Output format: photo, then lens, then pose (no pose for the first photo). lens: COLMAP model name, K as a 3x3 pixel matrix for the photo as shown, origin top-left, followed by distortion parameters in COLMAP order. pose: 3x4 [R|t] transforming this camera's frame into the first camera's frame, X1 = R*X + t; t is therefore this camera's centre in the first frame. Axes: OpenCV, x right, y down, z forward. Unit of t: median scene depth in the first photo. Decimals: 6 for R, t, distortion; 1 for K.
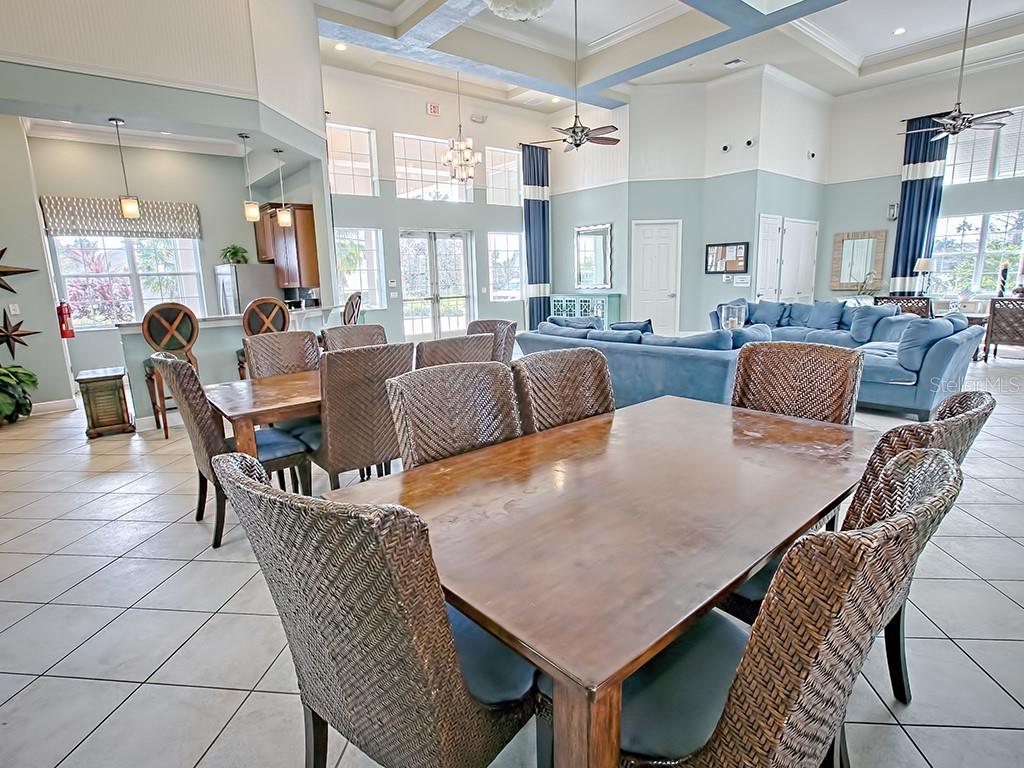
lens RADIAL K [[520.8, 0, 482.3], [0, 520.8, 377.0], [0, 0, 1]] dist [0.002292, 0.001258]
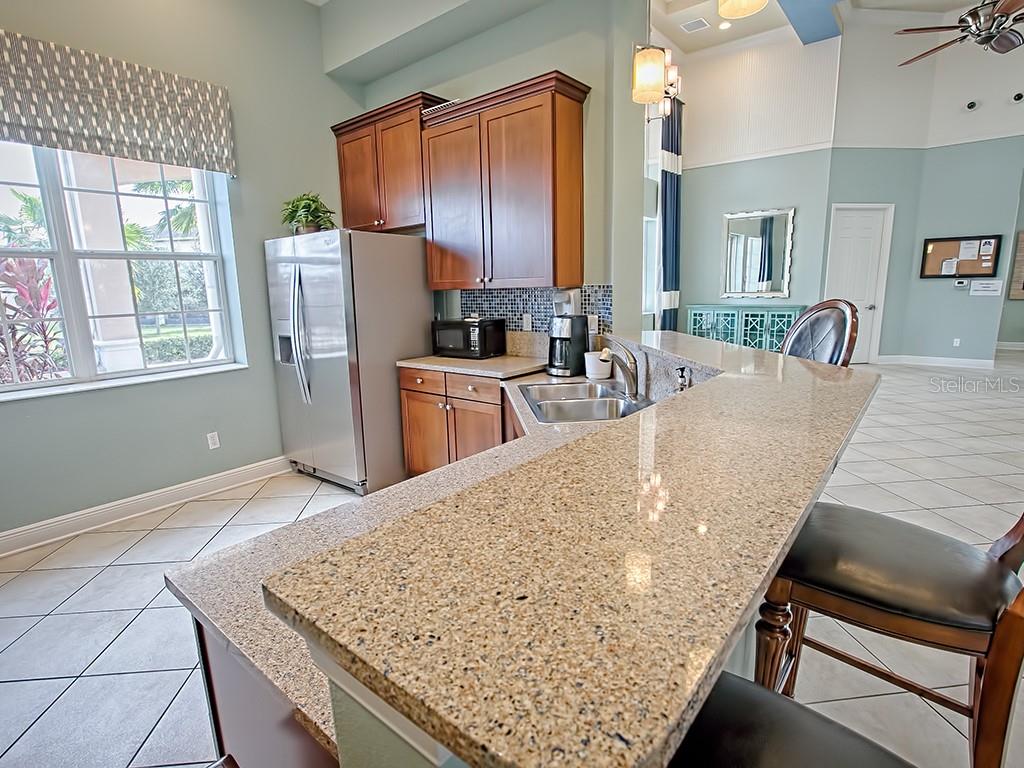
lens RADIAL K [[520.8, 0, 510.3], [0, 520.8, 383.1], [0, 0, 1]] dist [0.002292, 0.001258]
pose [[0.979362, -0.027644, 0.200212, -0.309371], [0.029961, 0.999515, -0.008548, -0.062161], [-0.199879, 0.014370, 0.979715, 0.405127]]
